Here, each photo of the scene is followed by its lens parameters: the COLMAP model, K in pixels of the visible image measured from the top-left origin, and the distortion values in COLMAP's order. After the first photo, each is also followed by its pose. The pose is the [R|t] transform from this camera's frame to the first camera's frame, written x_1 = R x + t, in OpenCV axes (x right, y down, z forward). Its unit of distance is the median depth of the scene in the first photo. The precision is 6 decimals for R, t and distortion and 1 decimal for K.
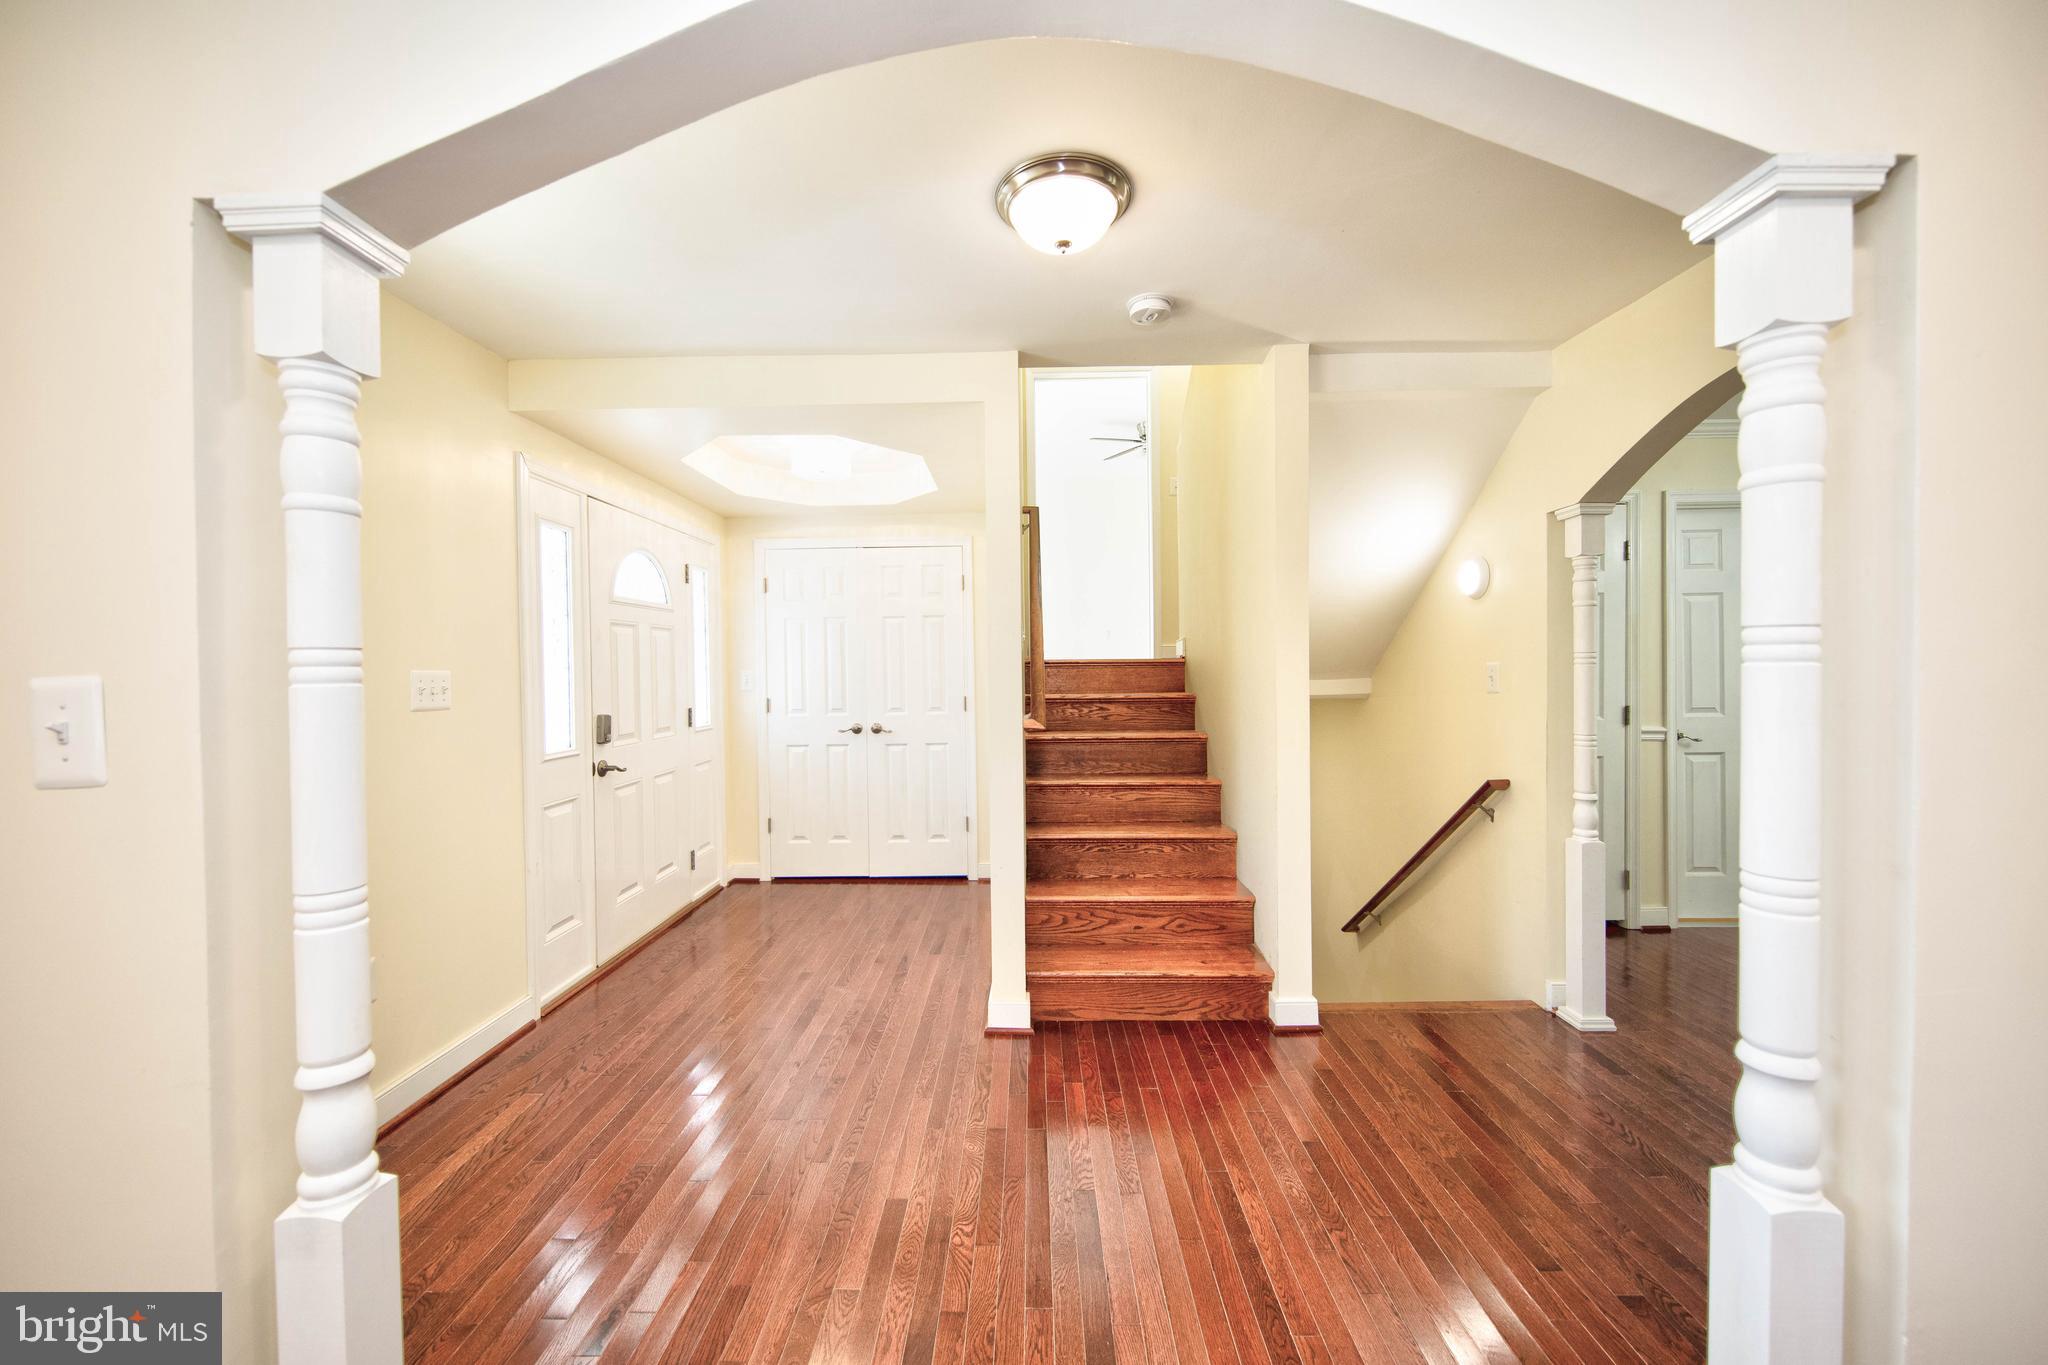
lens RADIAL K [[764.8, 0, 1022.9], [0, 764.8, 677.0], [0, 0, 1]] dist [0.001672, 0.000026]
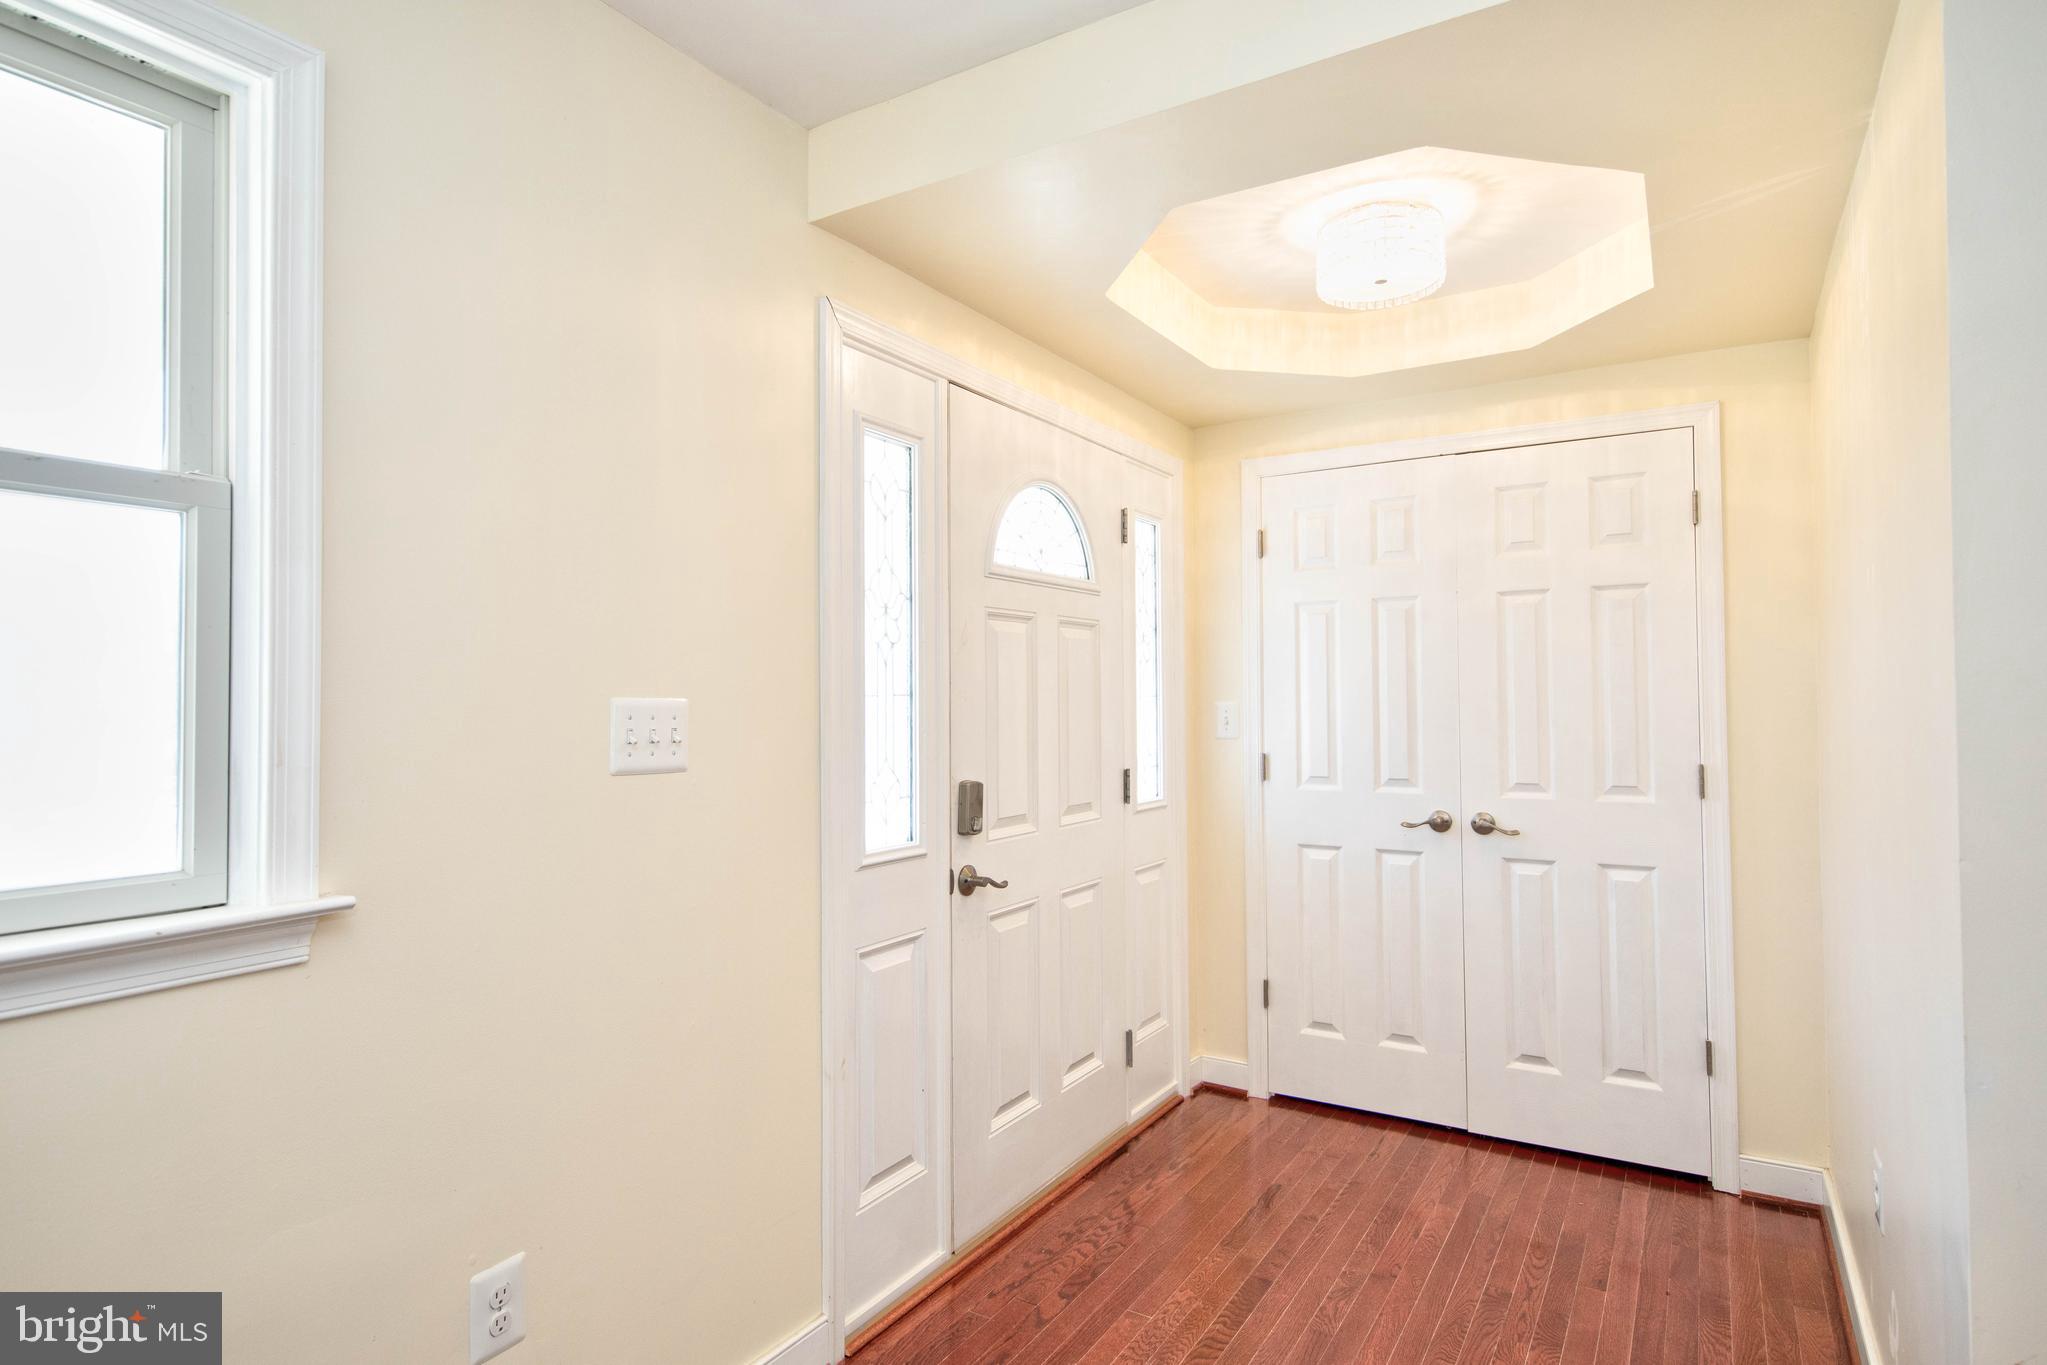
lens RADIAL K [[1106.4, 0, 1019.2], [0, 1106.4, 682.9], [0, 0, 1]] dist [0.038775, 0.000321]
pose [[0.858024, -0.000094, -0.513610, -0.104145], [-0.012330, 0.999708, -0.020781, -0.004429], [0.513462, 0.024163, 0.857772, 0.311156]]
